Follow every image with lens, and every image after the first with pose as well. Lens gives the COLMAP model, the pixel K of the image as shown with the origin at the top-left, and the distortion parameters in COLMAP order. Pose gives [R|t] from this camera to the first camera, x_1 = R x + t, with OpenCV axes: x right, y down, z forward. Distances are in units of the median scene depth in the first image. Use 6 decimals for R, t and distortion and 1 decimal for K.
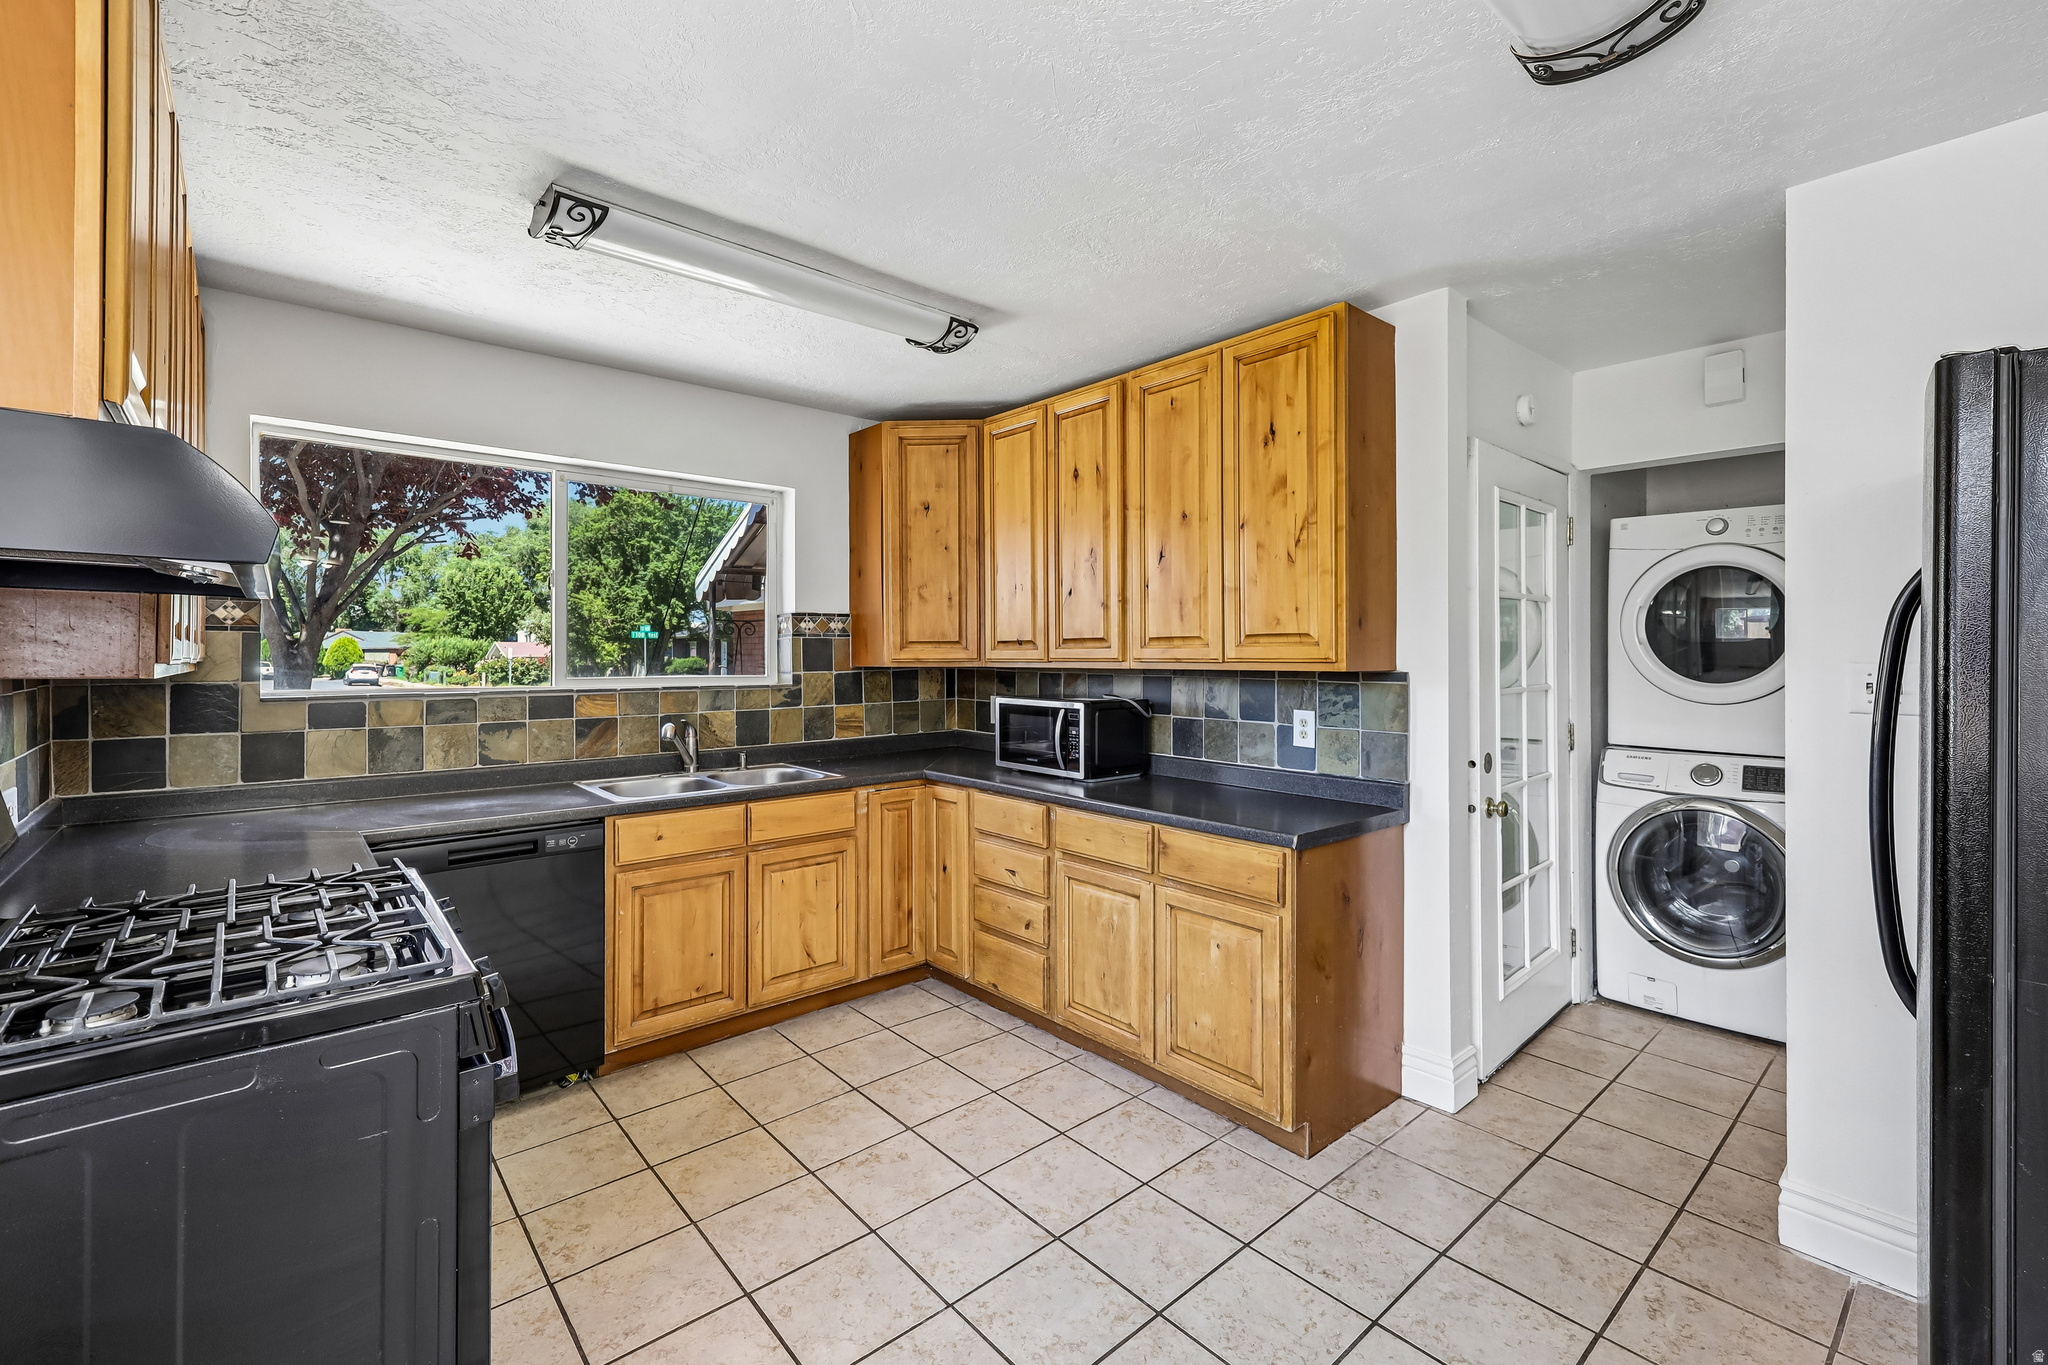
lens RADIAL K [[881.7, 0, 1032.4], [0, 881.7, 646.0], [0, 0, 1]] dist [0.001272, 0.000154]
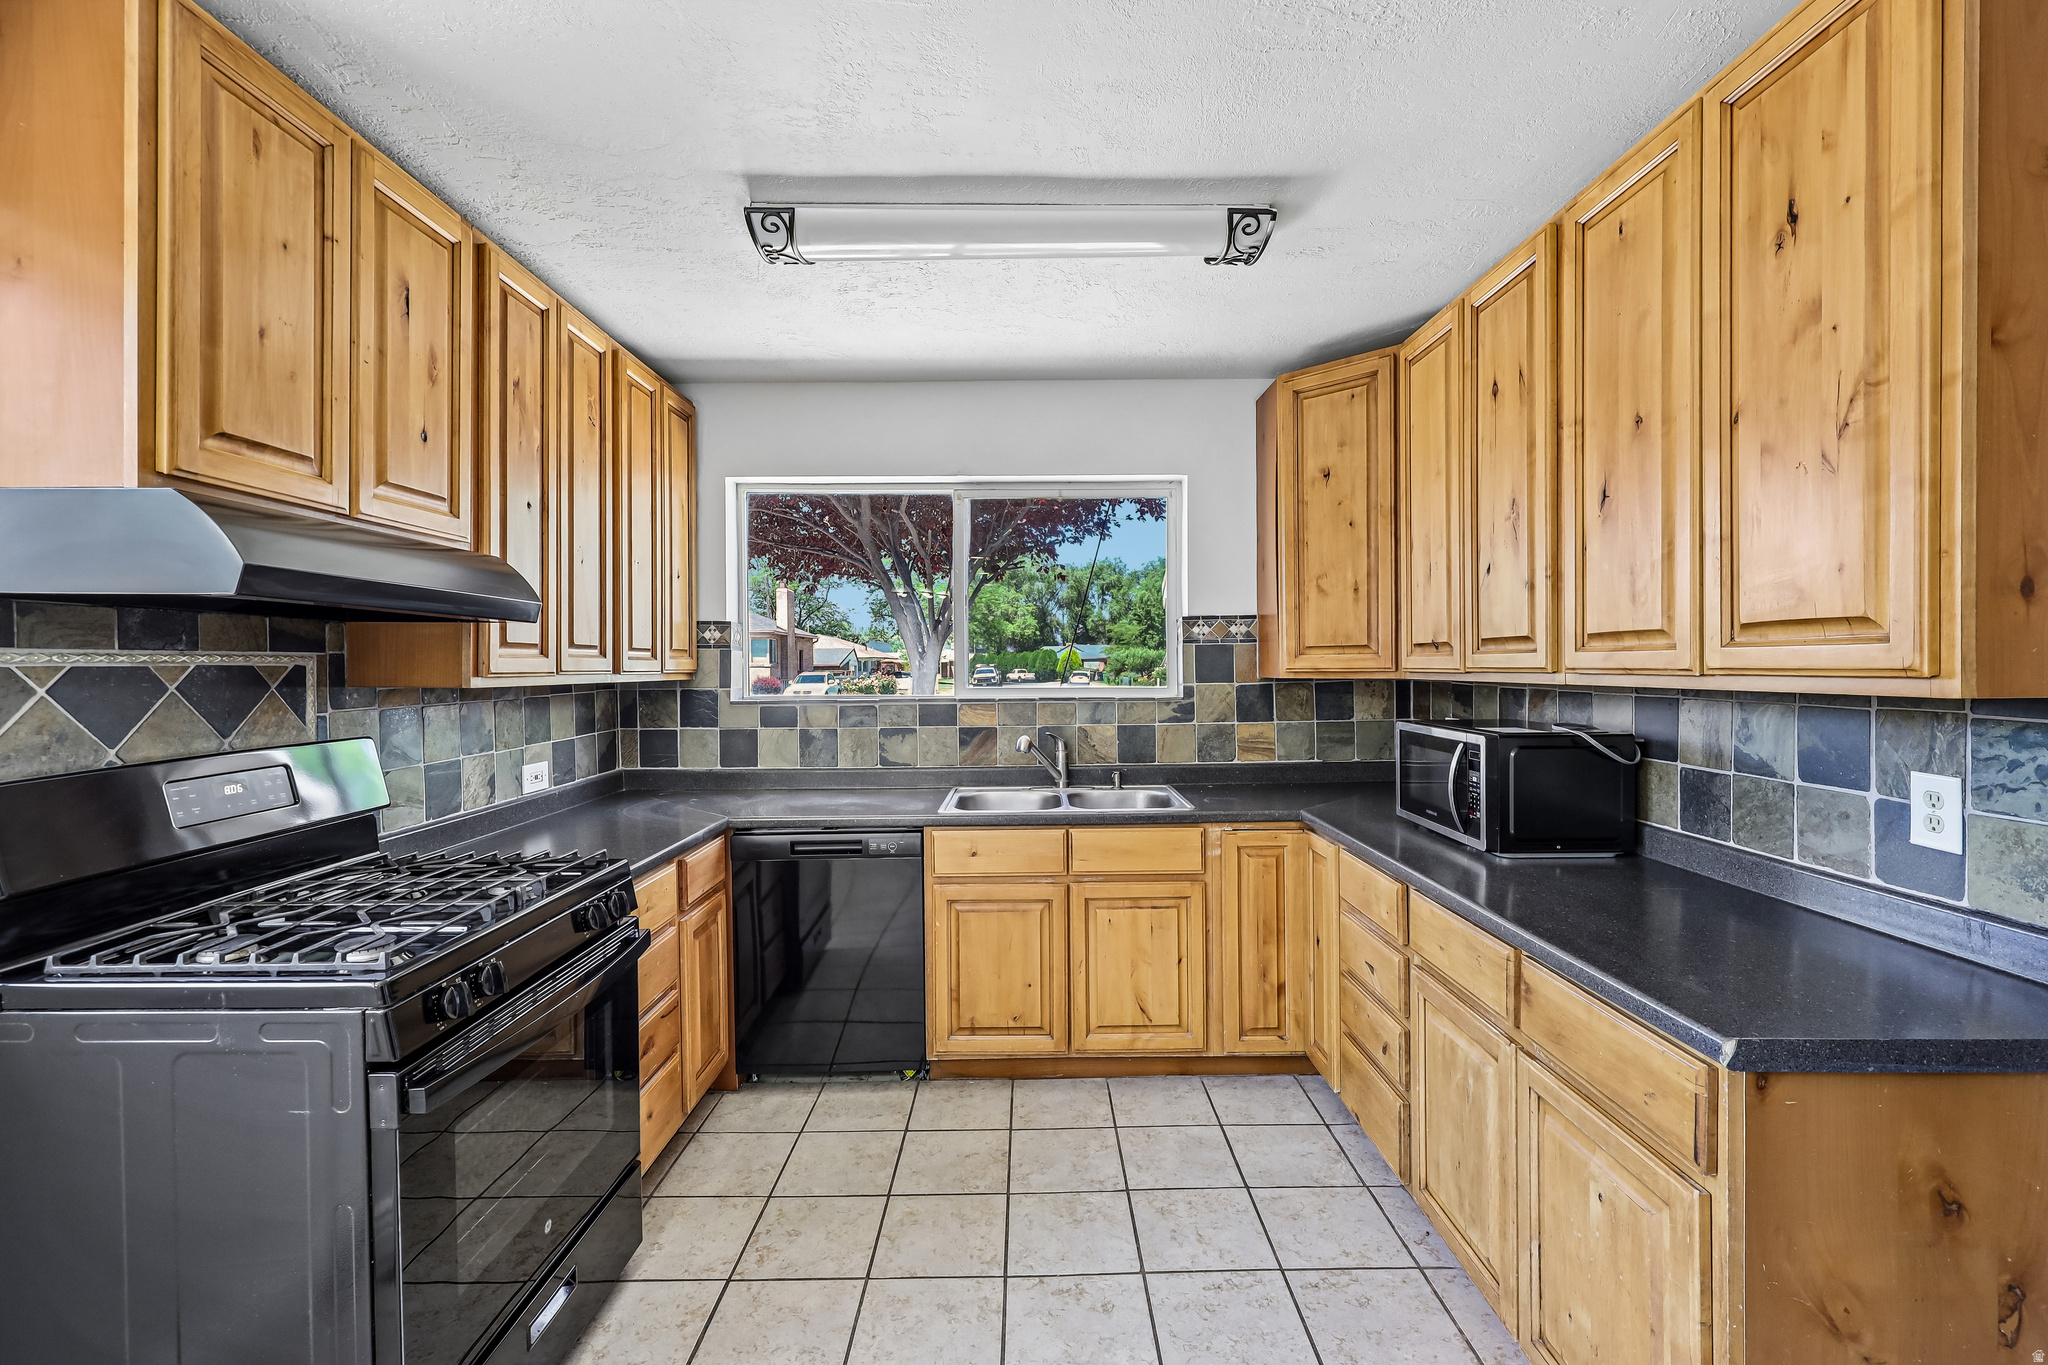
lens RADIAL K [[881.7, 0, 1032.8], [0, 881.7, 671.6], [0, 0, 1]] dist [0.001272, 0.000154]
pose [[0.753342, 0.001046, -0.657628, 0.240096], [0.013064, 0.999778, 0.016555, 0.001338], [0.657499, -0.021063, 0.753161, 0.287687]]
